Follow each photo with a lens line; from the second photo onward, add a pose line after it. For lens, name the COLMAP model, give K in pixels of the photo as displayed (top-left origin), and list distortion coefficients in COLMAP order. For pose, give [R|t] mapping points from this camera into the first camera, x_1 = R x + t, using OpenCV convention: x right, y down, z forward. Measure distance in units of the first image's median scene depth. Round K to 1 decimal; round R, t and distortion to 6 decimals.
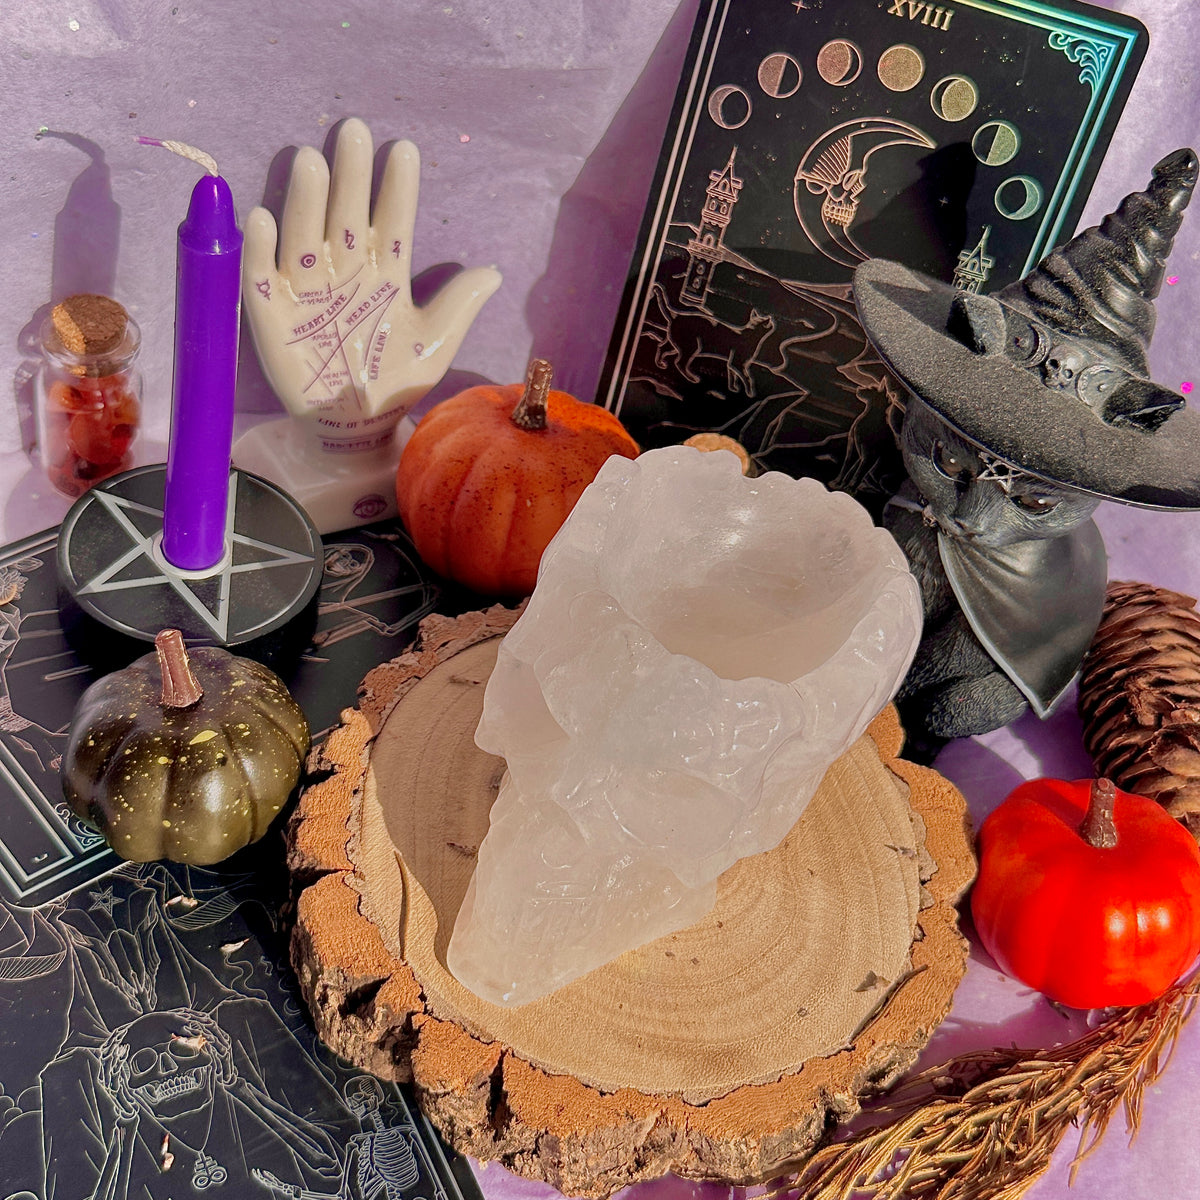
lens RADIAL K [[2055.4, 0, 599.4], [0, 2055.4, 580.9], [0, 0, 1]] dist [0.165424, -0.344688]
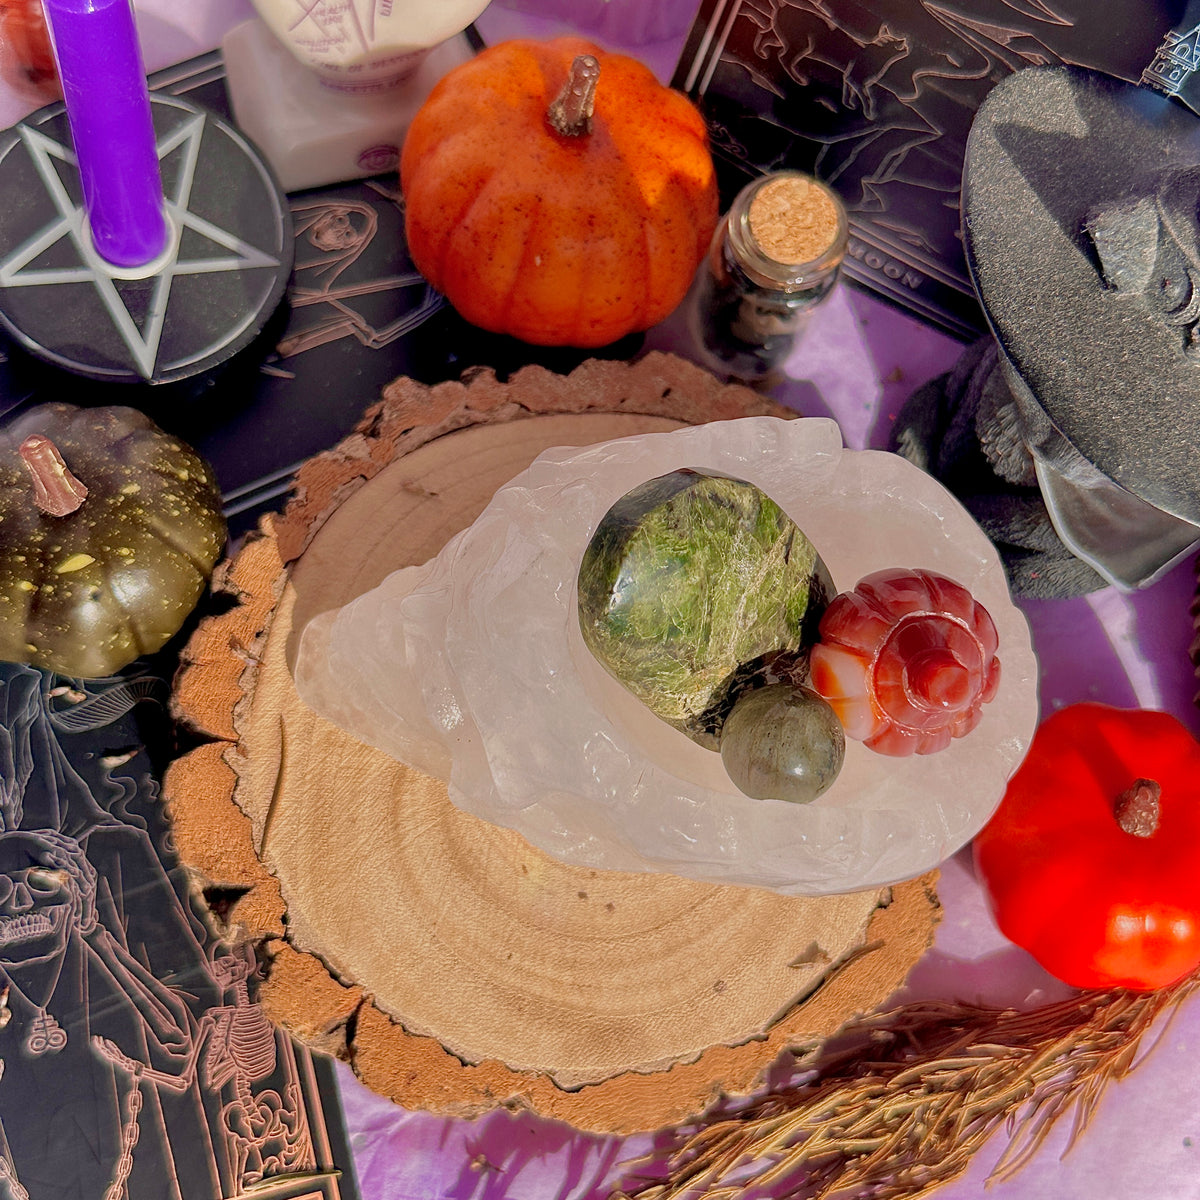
lens RADIAL K [[2071.4, 0, 618.7], [0, 2071.4, 591.4], [0, 0, 1]] dist [0.161109, -0.289778]
pose [[0.978142, 0.188479, -0.087824, 0.099652], [-0.129285, 0.882054, 0.453063, -0.324123], [0.162859, -0.431806, 0.887142, 0.275563]]
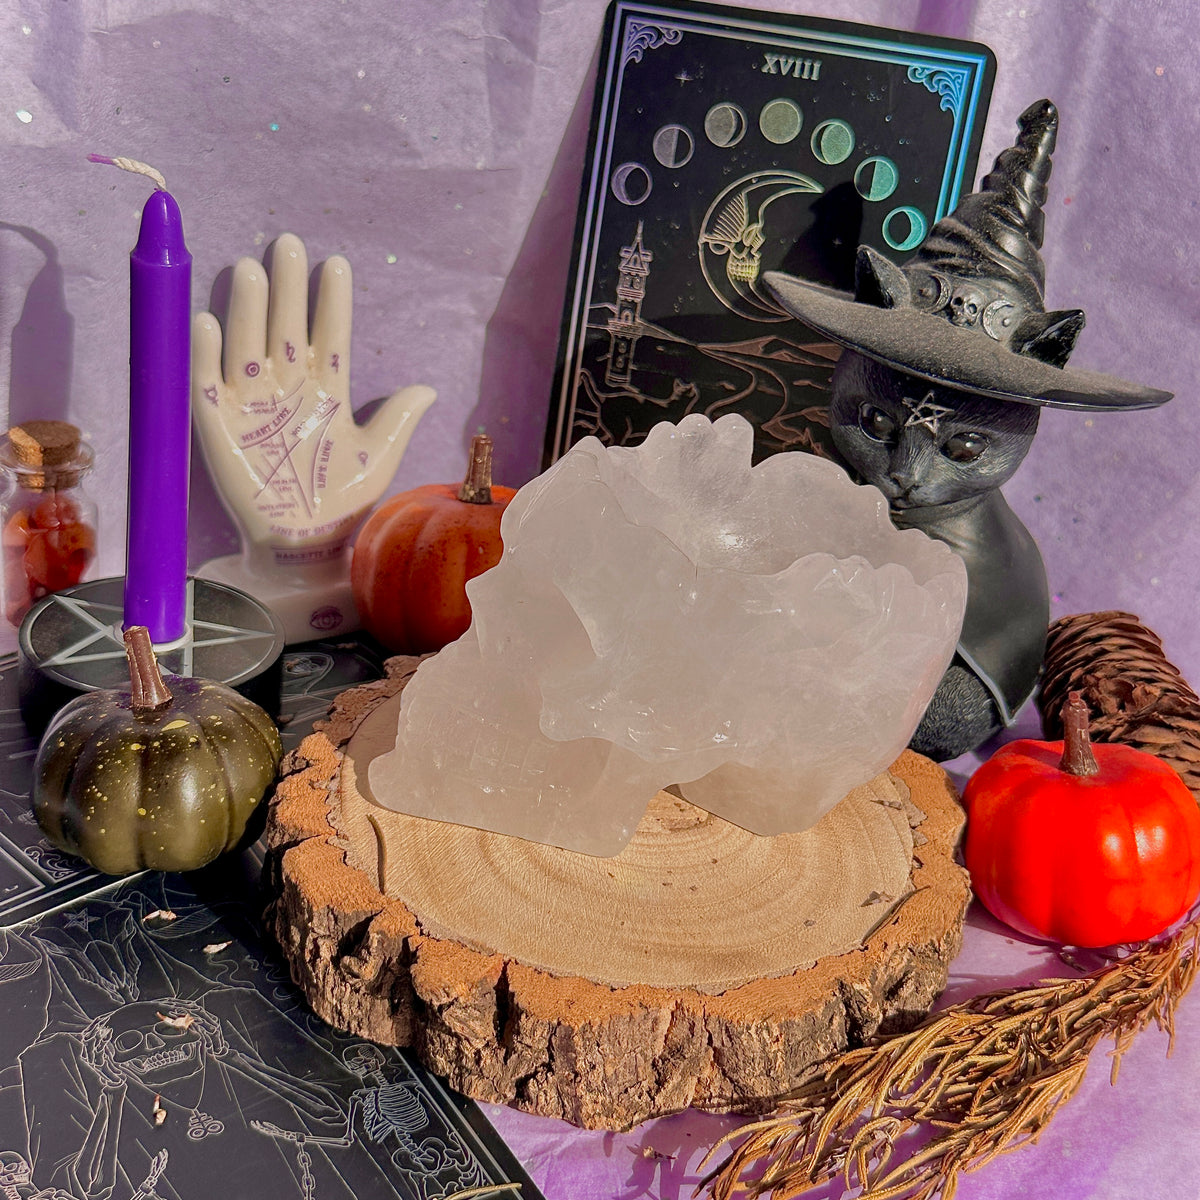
lens RADIAL K [[2050.2, 0, 602.6], [0, 2050.2, 595.1], [0, 0, 1]] dist [0.166727, -0.355585]
pose [[0.993948, -0.098077, 0.049485, -0.030196], [0.108495, 0.947035, -0.302247, 0.335016], [-0.017221, 0.305787, 0.951944, 0.033292]]
